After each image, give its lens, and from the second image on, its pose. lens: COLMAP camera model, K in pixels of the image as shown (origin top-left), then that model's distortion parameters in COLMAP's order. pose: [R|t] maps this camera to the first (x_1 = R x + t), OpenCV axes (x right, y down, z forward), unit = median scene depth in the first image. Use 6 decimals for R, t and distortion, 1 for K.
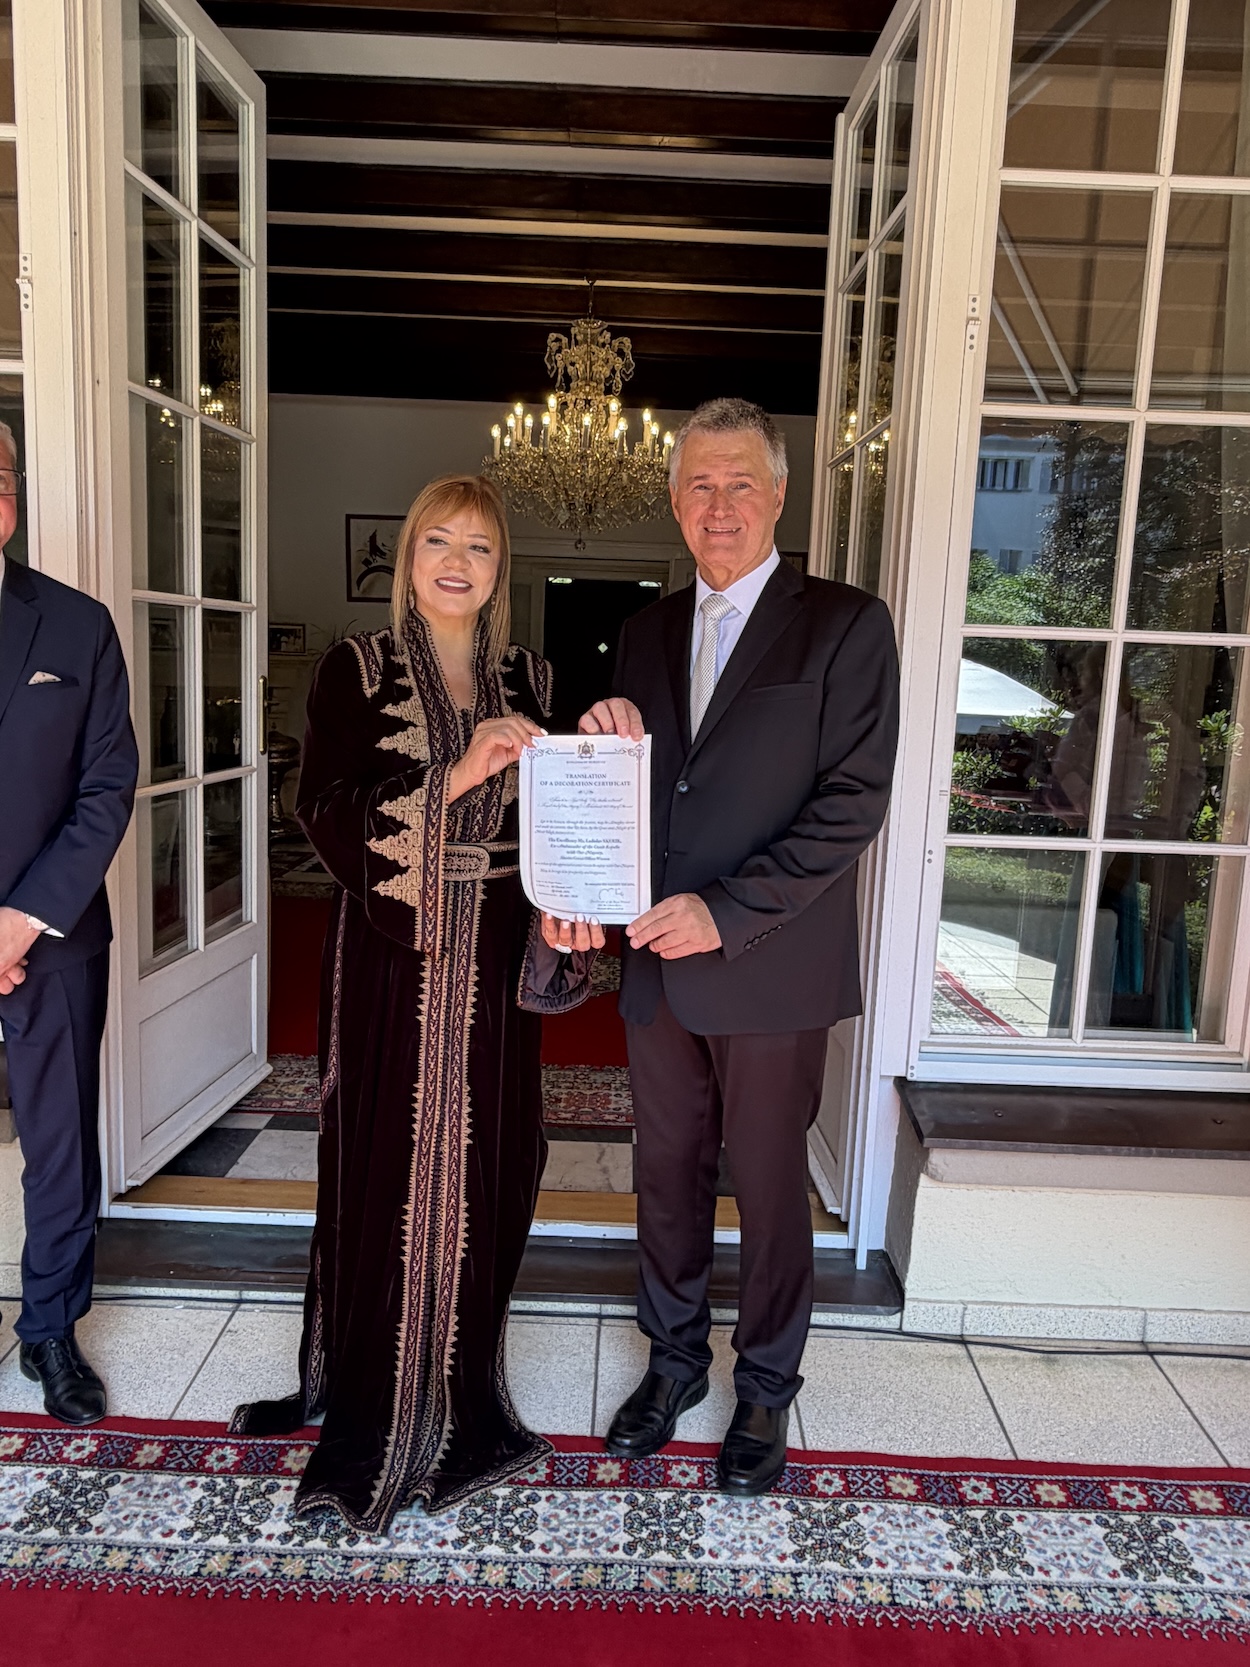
lens RADIAL K [[1187.6, 0, 633.6], [0, 1187.6, 833.3], [0, 0, 1]] dist [0.023744, -0.028518]
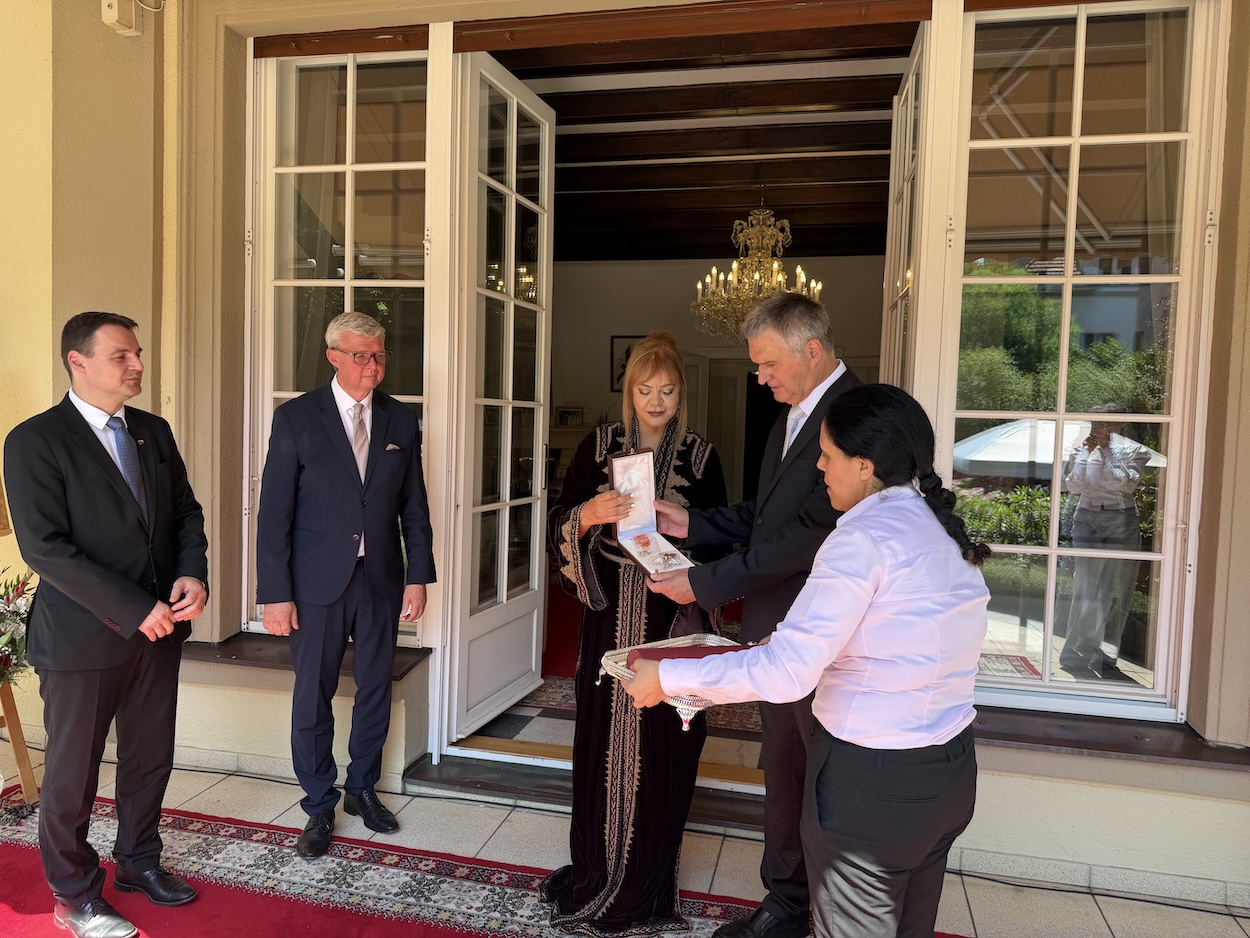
lens RADIAL K [[890.5, 0, 621.1], [0, 890.5, 466.7], [0, 0, 1]] dist [0.023744, -0.028518]
pose [[0.972740, -0.000964, -0.231896, 0.122196], [-0.022205, 0.995009, -0.097280, 0.028126], [0.230832, 0.099778, 0.967864, -0.271006]]
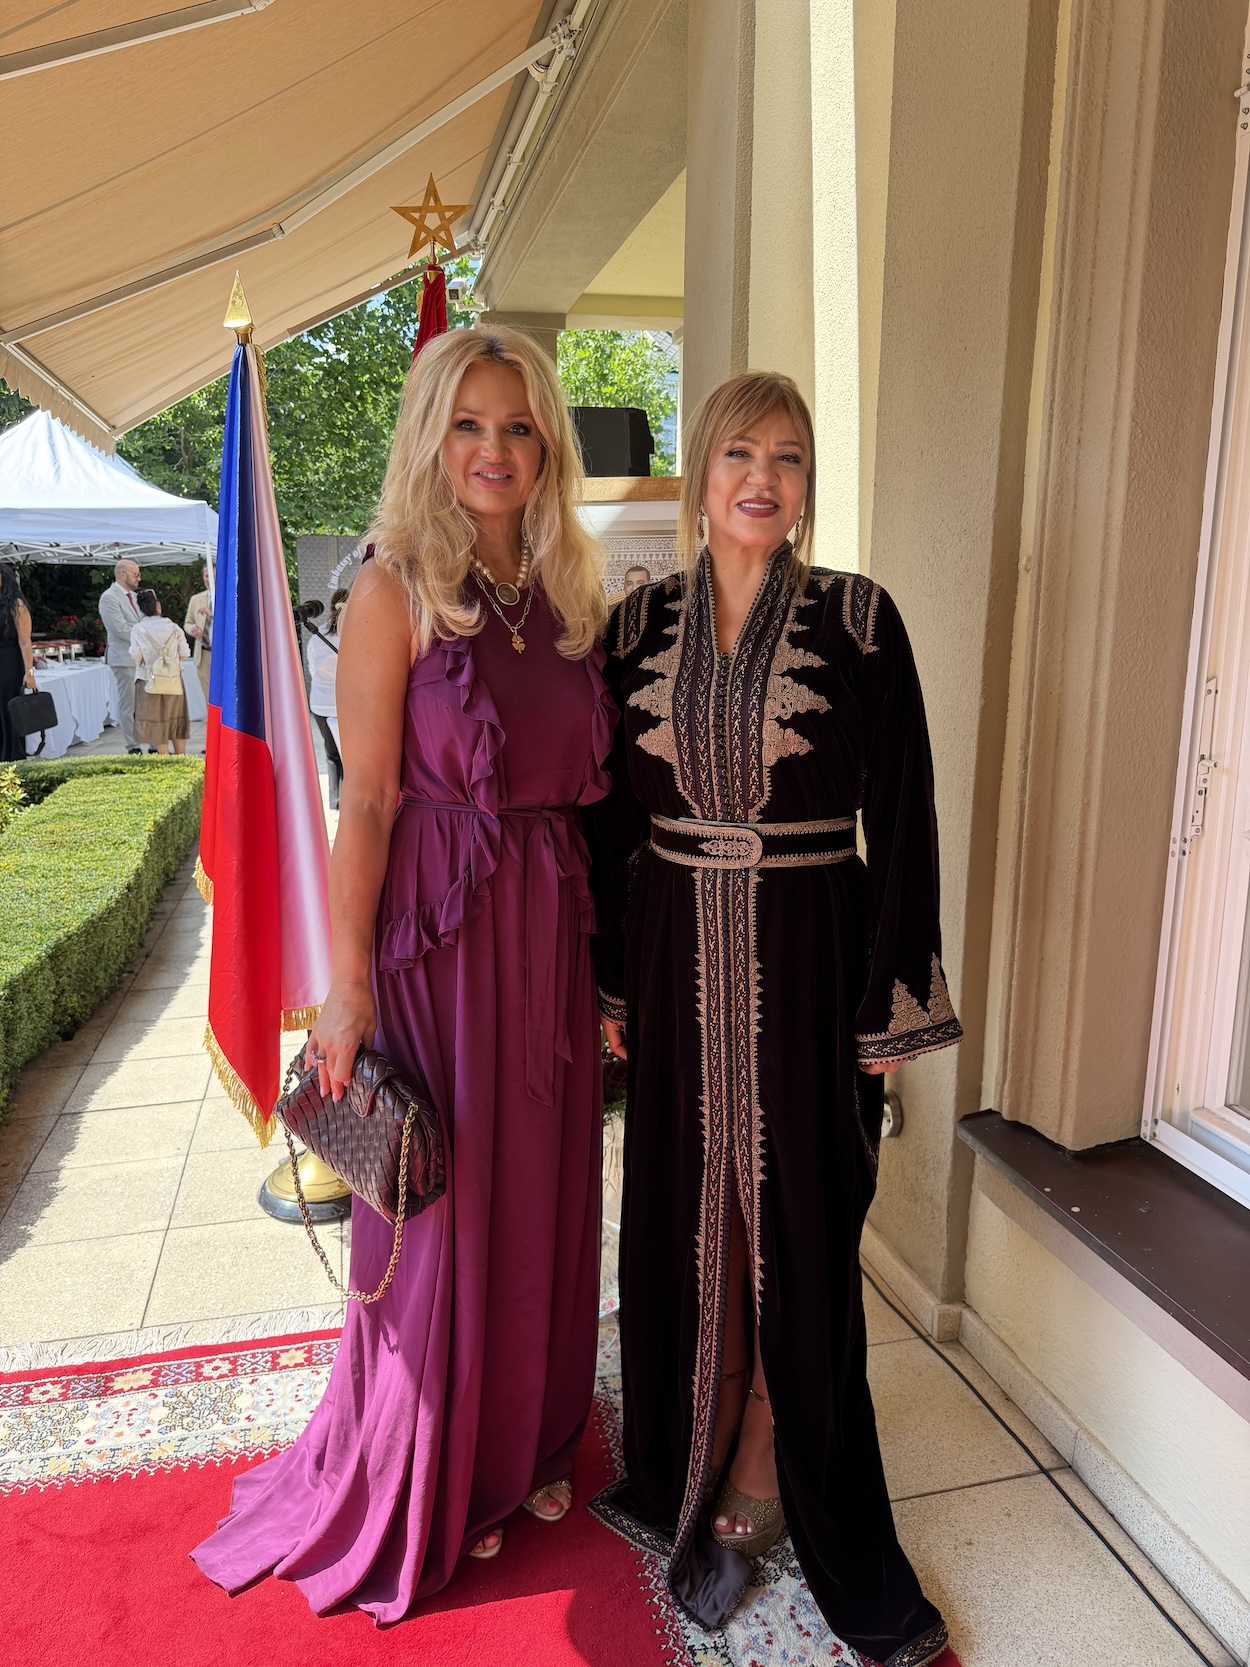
lens RADIAL K [[1187.6, 0, 616.4], [0, 1187.6, 833.0], [0, 0, 1]] dist [0.023744, -0.028518]
pose [[0.239861, 0.137076, -0.961081, -0.180867], [-0.137231, 0.984828, 0.106214, -0.068528], [0.961059, 0.106413, 0.255033, 0.492514]]
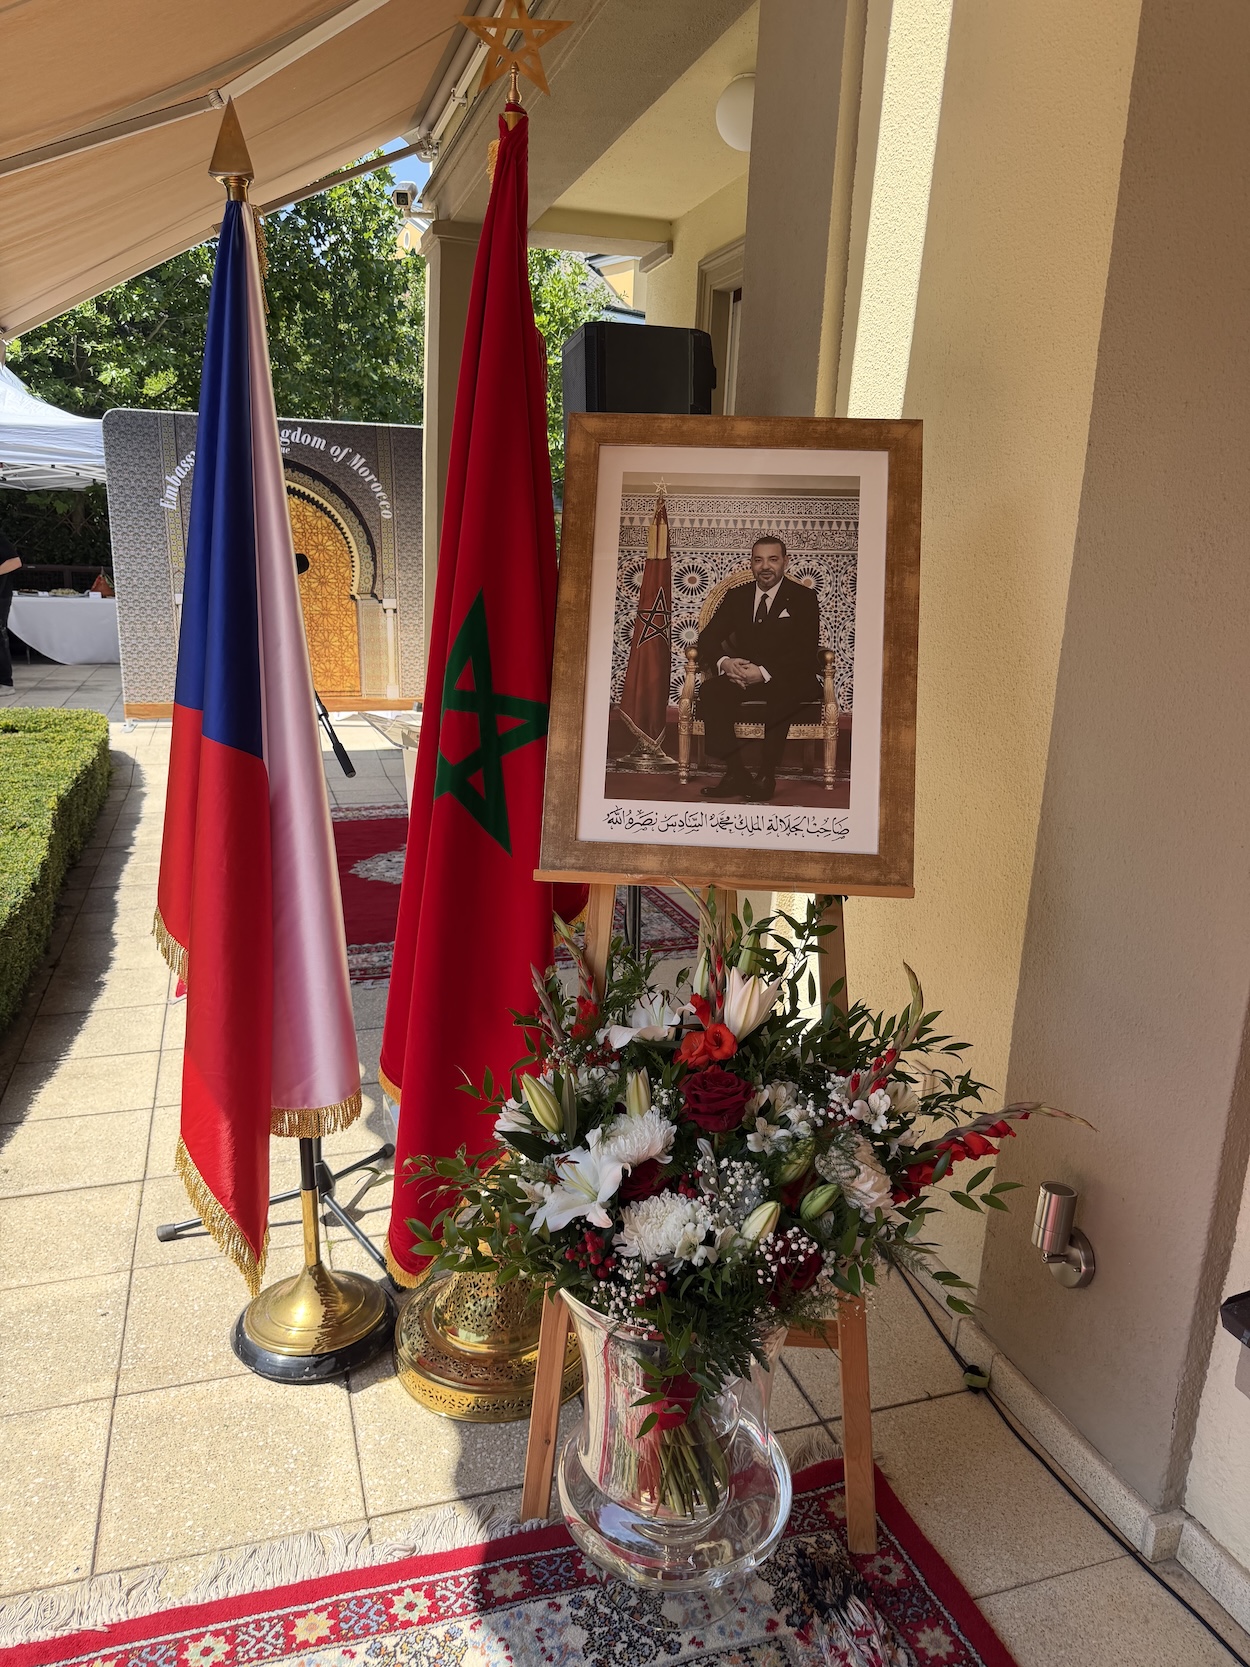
lens RADIAL K [[1187.6, 0, 625.5], [0, 1187.6, 838.7], [0, 0, 1]] dist [0.023744, -0.028518]
pose [[0.322718, 0.188219, -0.927592, -0.474317], [-0.167683, 0.975895, 0.139682, -0.091834], [0.931523, 0.110463, 0.346500, 0.413241]]
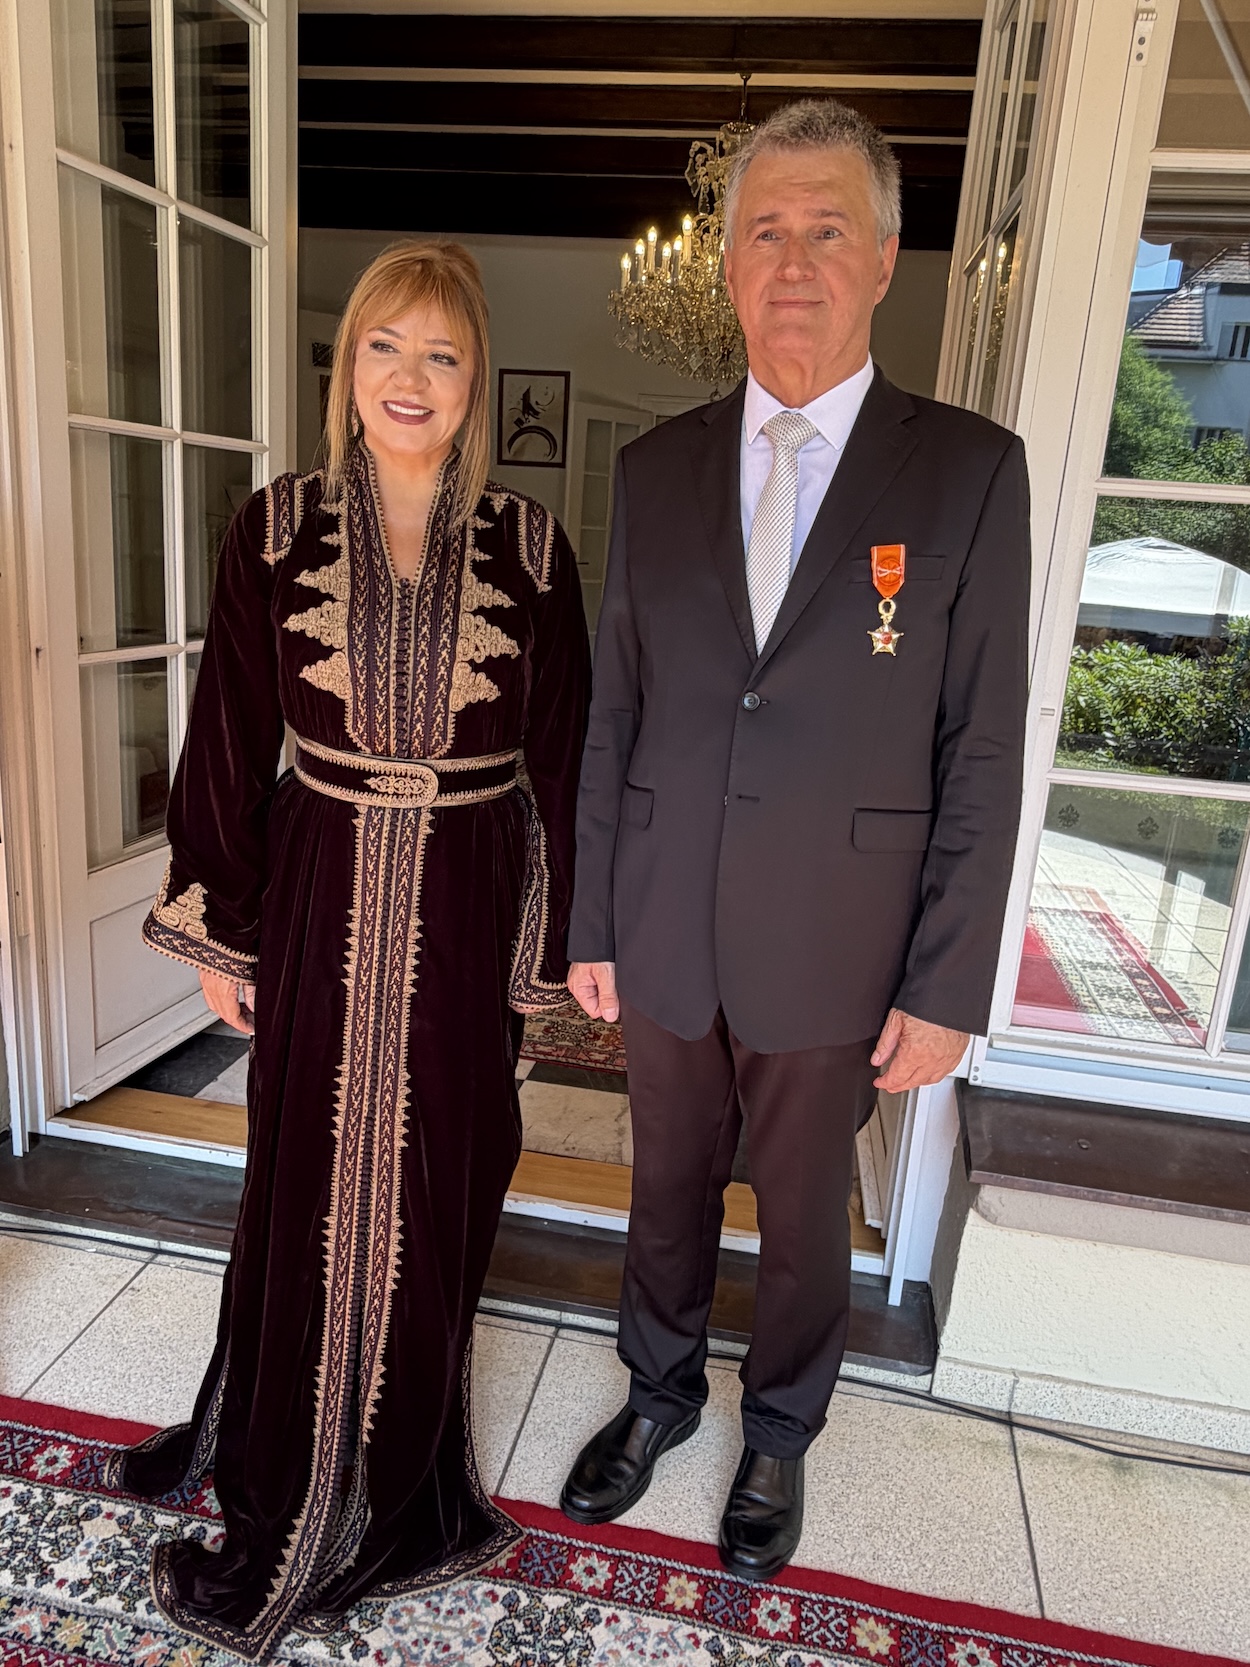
lens RADIAL K [[1187.6, 0, 630.6], [0, 1187.6, 834.5], [0, 0, 1]] dist [0.023744, -0.028518]
pose [[0.984581, 0.071436, -0.159681, 0.133312], [-0.055563, 0.993257, 0.101756, -0.019764], [0.165873, -0.091314, 0.981910, 0.236270]]
